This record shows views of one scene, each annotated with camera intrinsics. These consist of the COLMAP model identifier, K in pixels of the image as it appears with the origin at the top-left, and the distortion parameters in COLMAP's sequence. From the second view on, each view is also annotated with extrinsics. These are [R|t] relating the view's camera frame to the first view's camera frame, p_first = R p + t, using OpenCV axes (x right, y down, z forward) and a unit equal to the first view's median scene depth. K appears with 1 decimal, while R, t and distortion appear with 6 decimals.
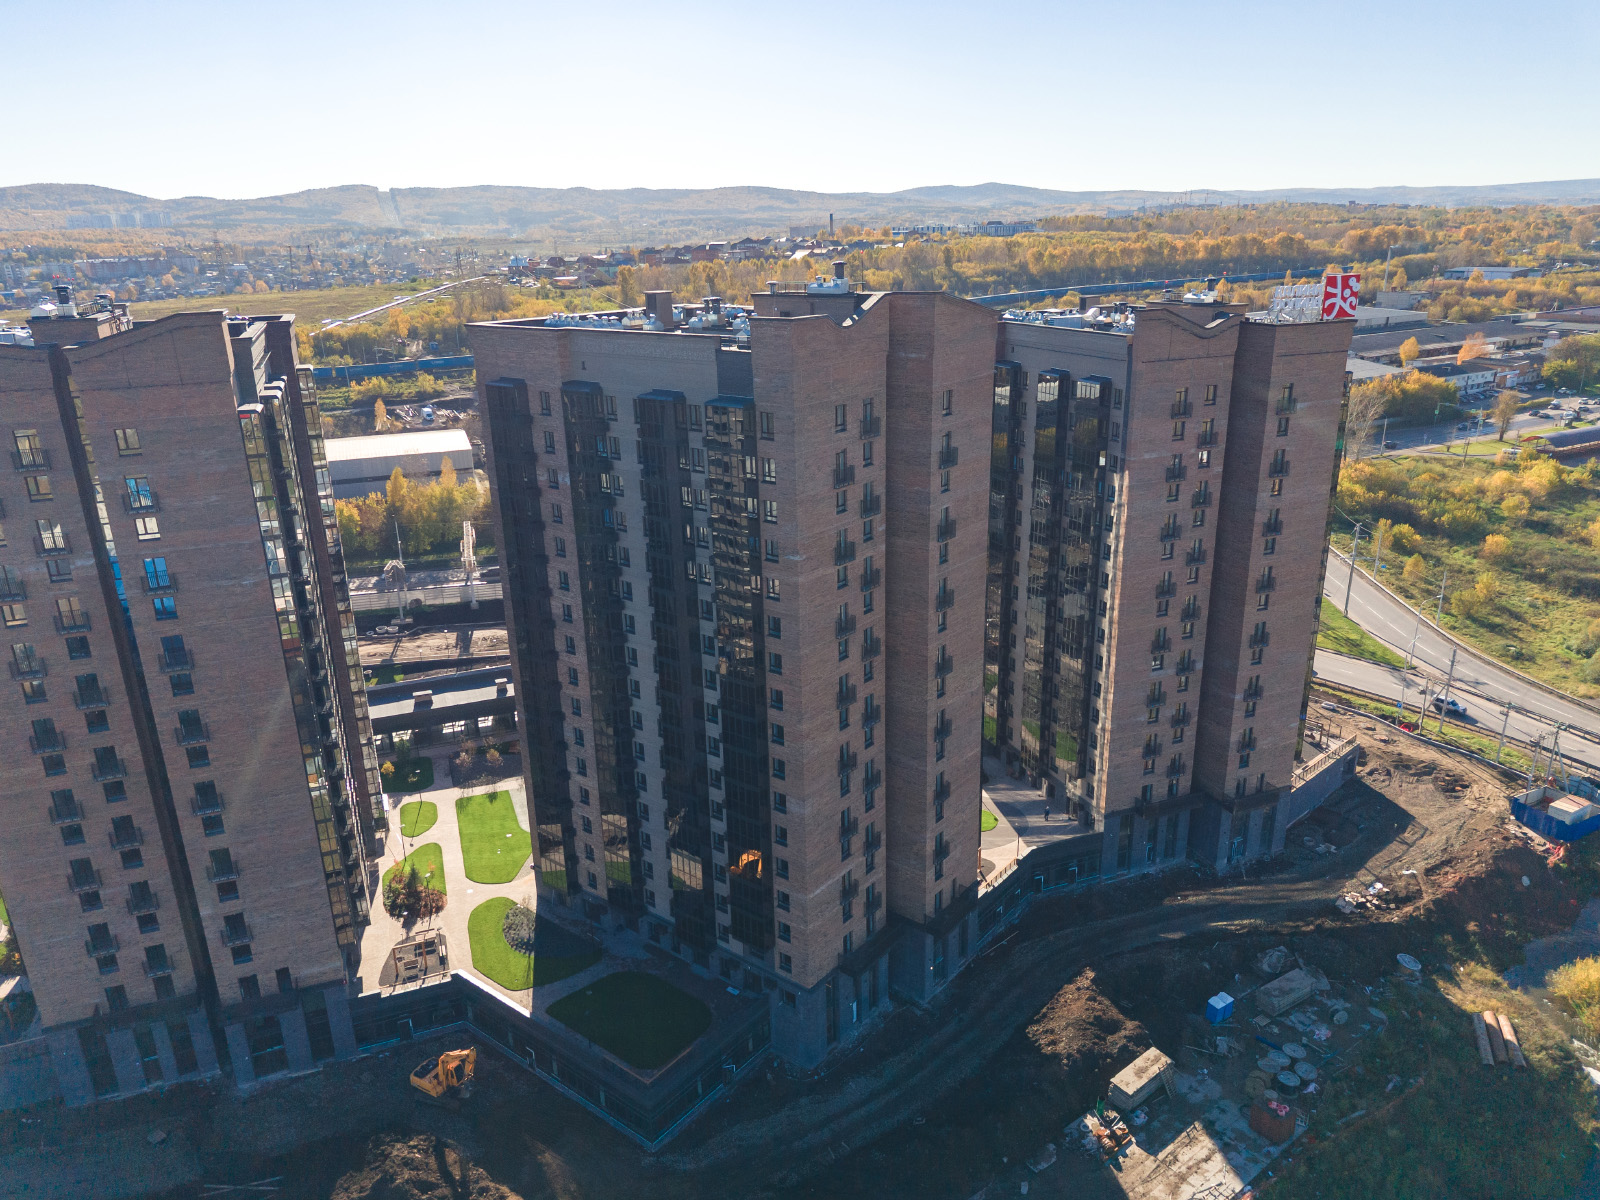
lens RADIAL K [[1111.9, 0, 801.2], [0, 1111.9, 614.8], [0, 0, 1]] dist [0.032967, -0.033258]
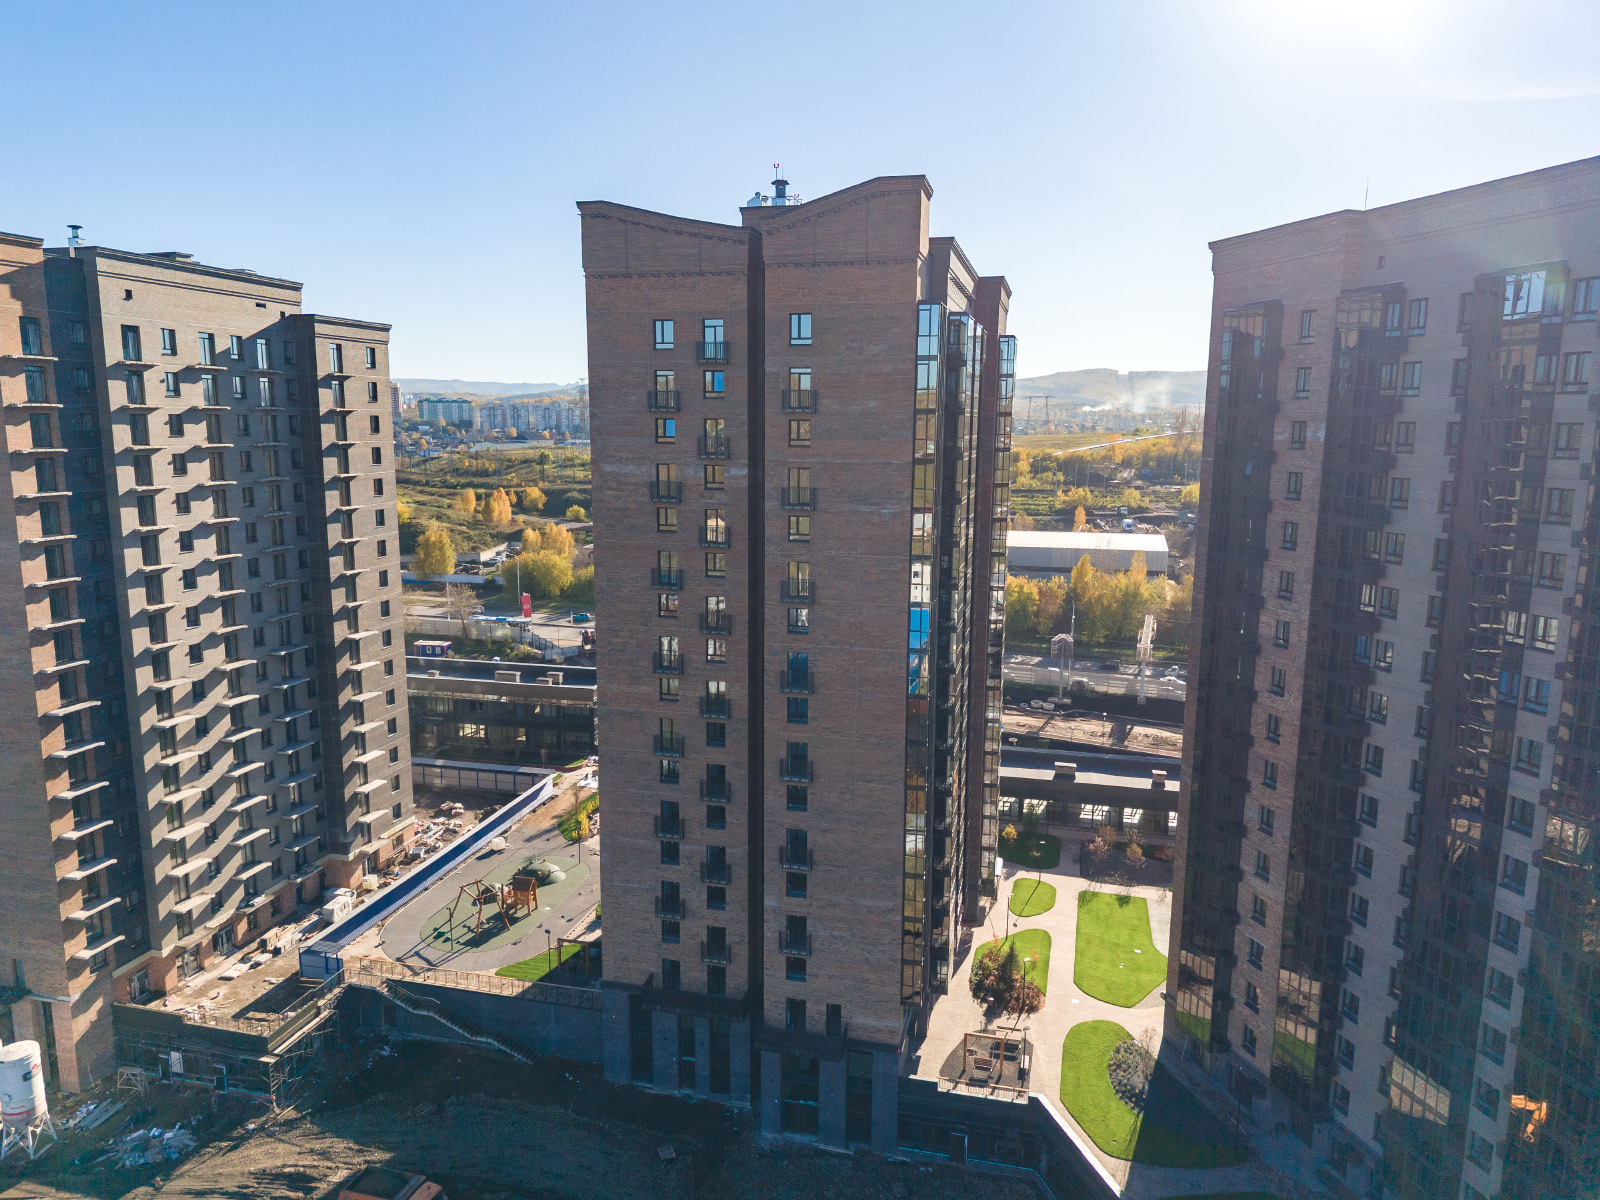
lens RADIAL K [[1084.9, 0, 796.2], [0, 1084.9, 600.4], [0, 0, 1]] dist [0.027760, -0.024480]
pose [[0.812782, 0.123985, -0.569221, -0.066398], [-0.214066, 0.972297, -0.093881, 0.098991], [0.541812, 0.198156, 0.816807, 0.252744]]
